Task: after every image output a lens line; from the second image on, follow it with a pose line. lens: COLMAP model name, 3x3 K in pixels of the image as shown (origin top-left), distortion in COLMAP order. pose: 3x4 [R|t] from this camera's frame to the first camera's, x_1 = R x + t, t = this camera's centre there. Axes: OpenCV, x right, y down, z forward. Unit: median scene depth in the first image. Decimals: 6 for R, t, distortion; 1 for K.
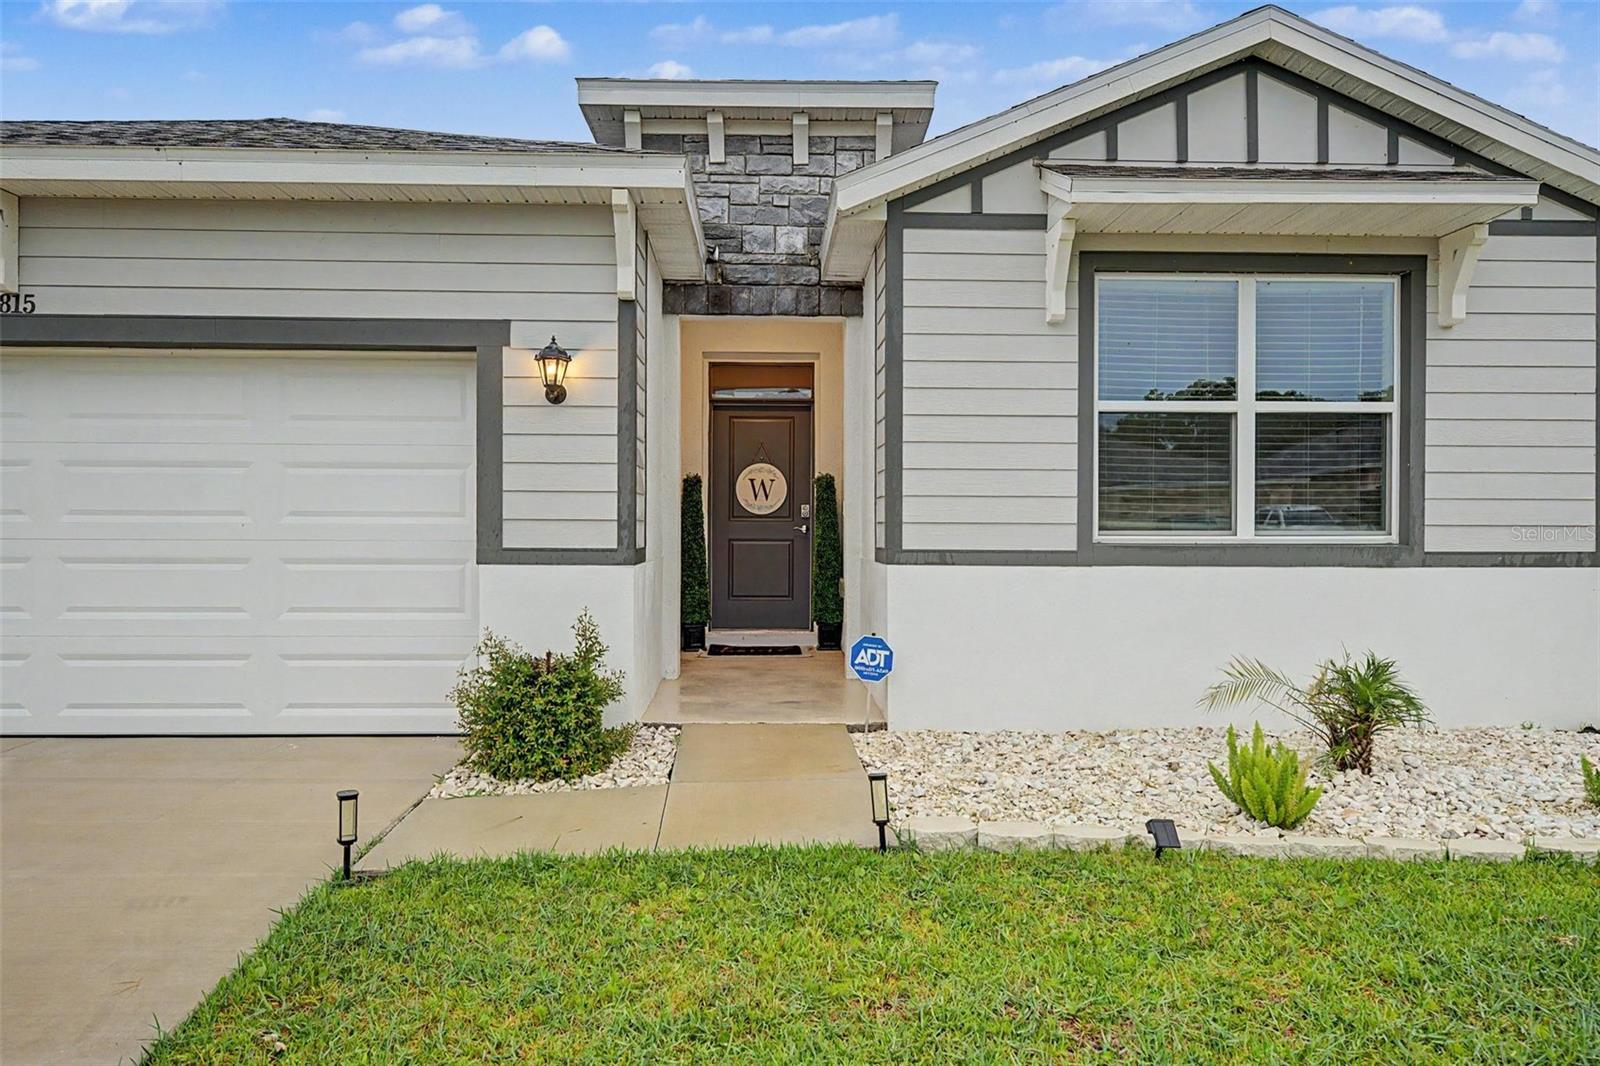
lens RADIAL K [[1072.0, 0, 799.7], [0, 1072.0, 531.3], [0, 0, 1]] dist [0.002696, -0.001340]
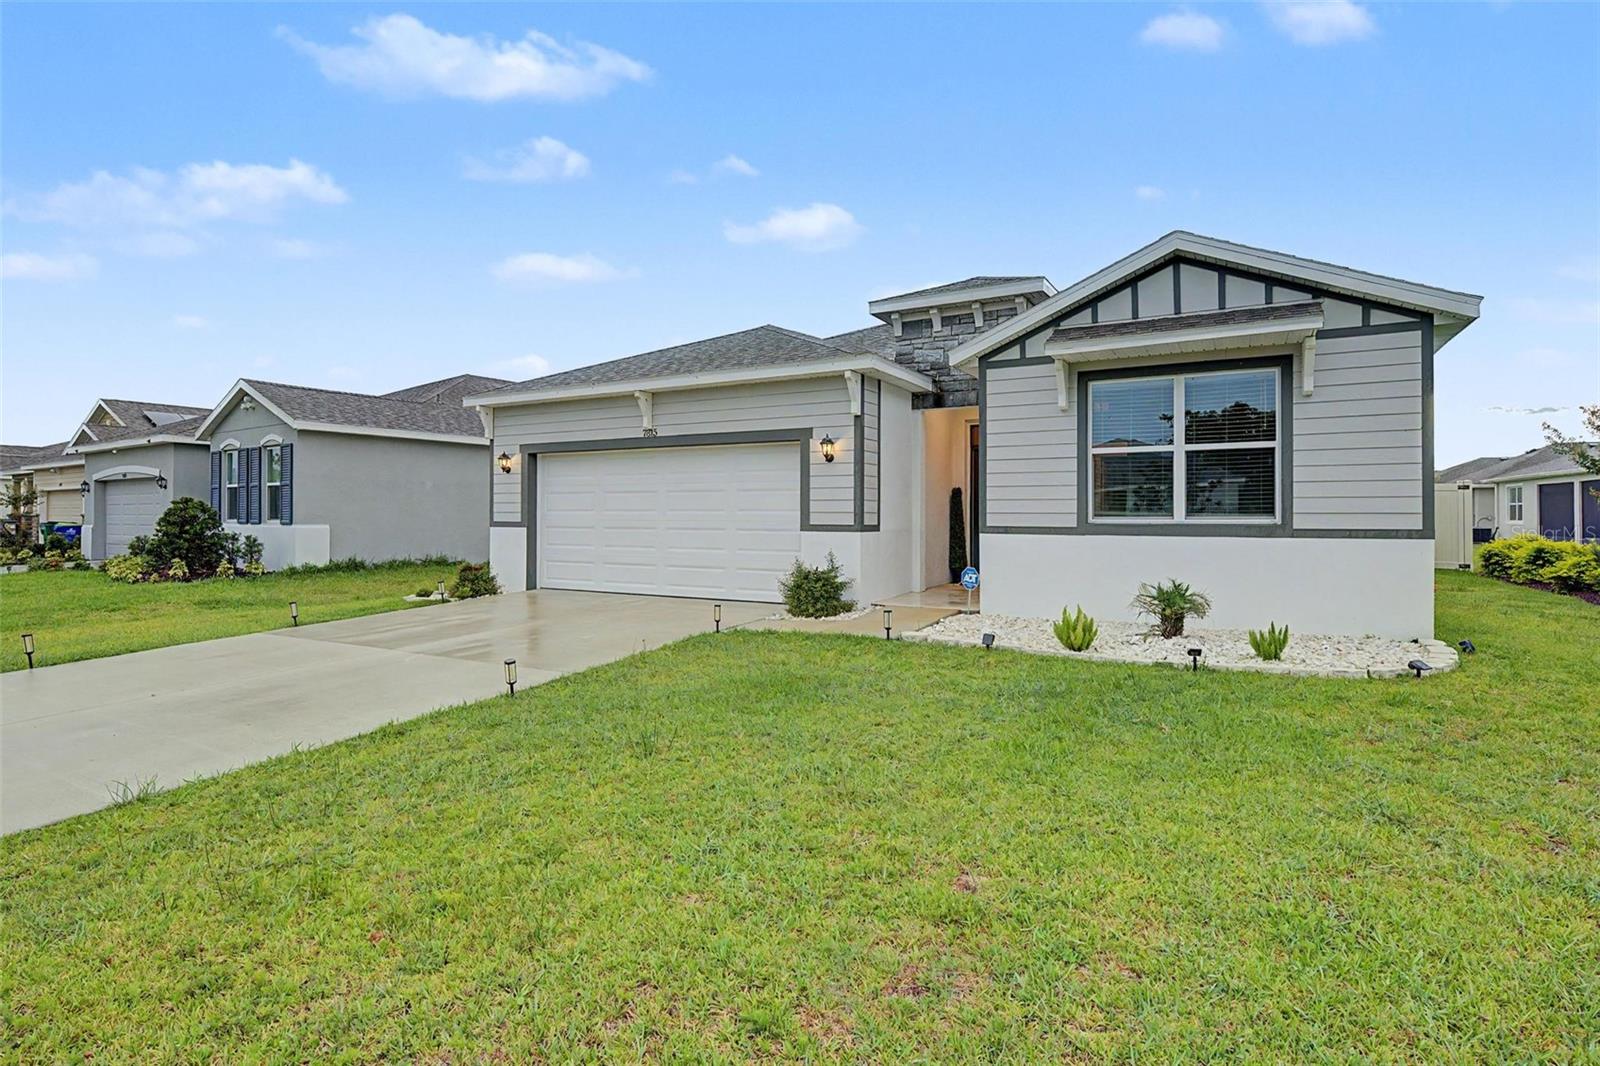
lens RADIAL K [[818.3, 0, 797.0], [0, 818.3, 510.6], [0, 0, 1]] dist [0.007614, -0.002861]
pose [[0.856521, -0.006048, -0.516076, 0.587762], [-0.001245, 0.999904, -0.013784, 0.009376], [0.516110, 0.012449, 0.856432, -0.519714]]
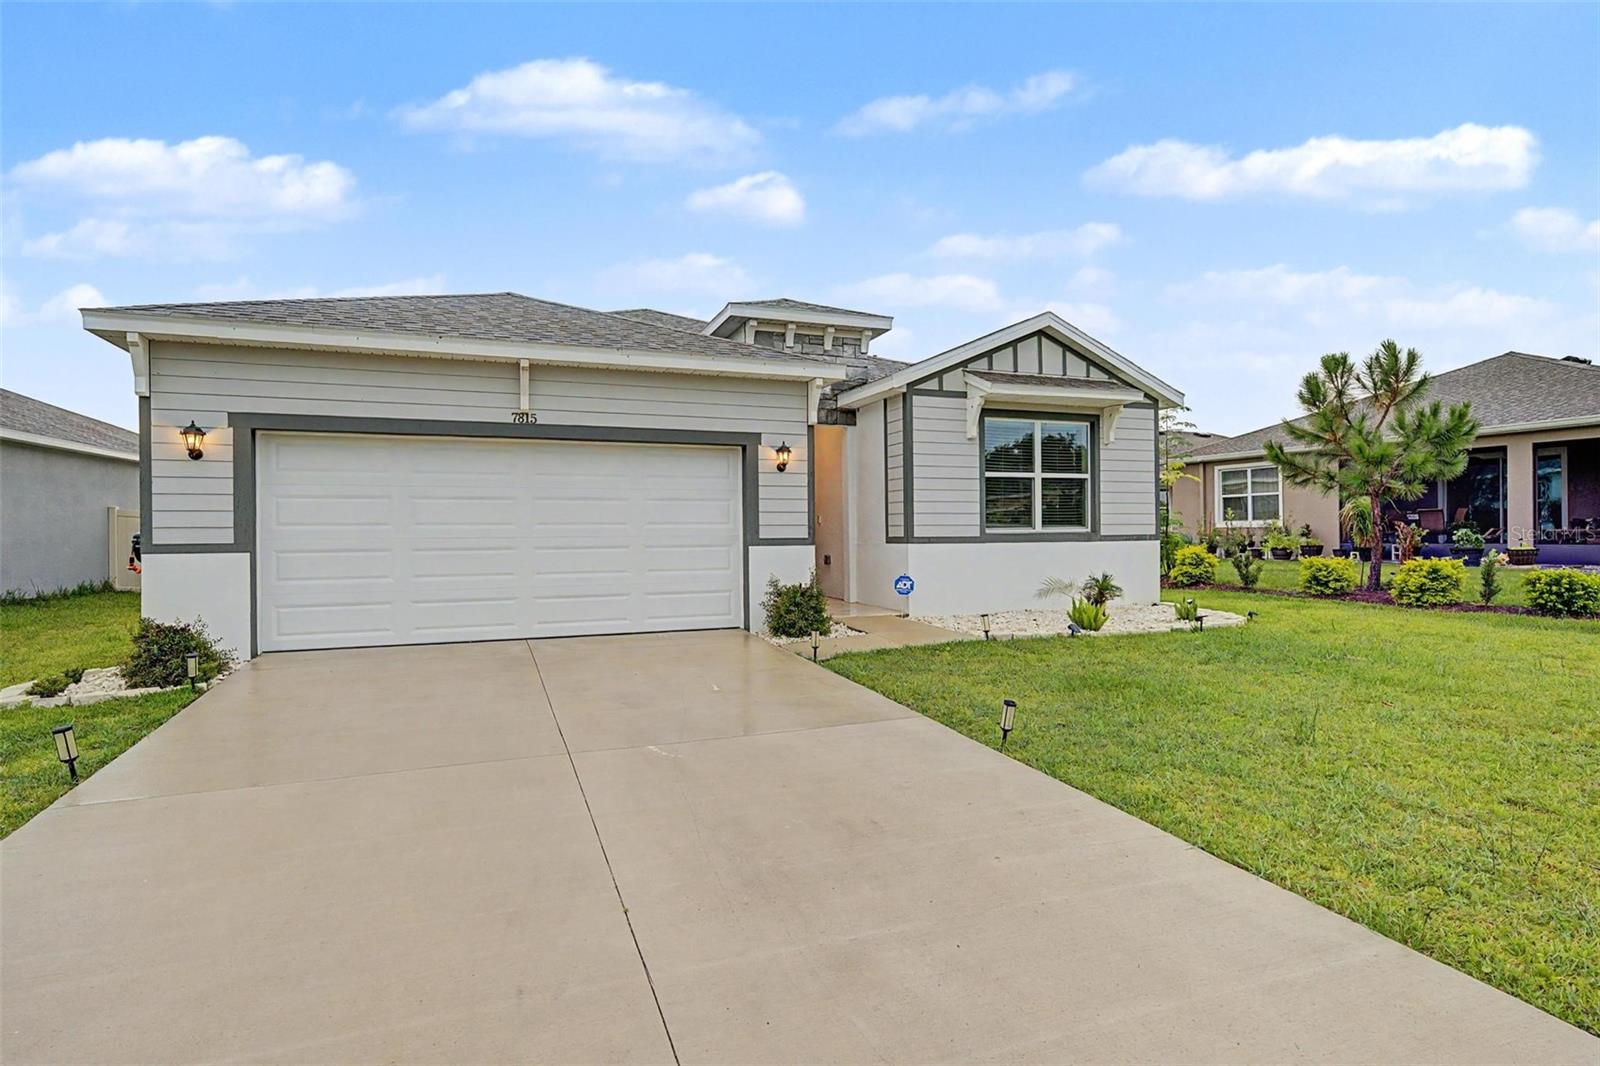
lens RADIAL K [[818.3, 0, 802.7], [0, 818.3, 536.5], [0, 0, 1]] dist [0.007614, -0.002861]
pose [[0.941296, -0.013584, 0.337309, -0.704805], [0.013783, 0.999903, 0.001803, 0.009469], [-0.337301, 0.002952, 0.941392, -0.546300]]
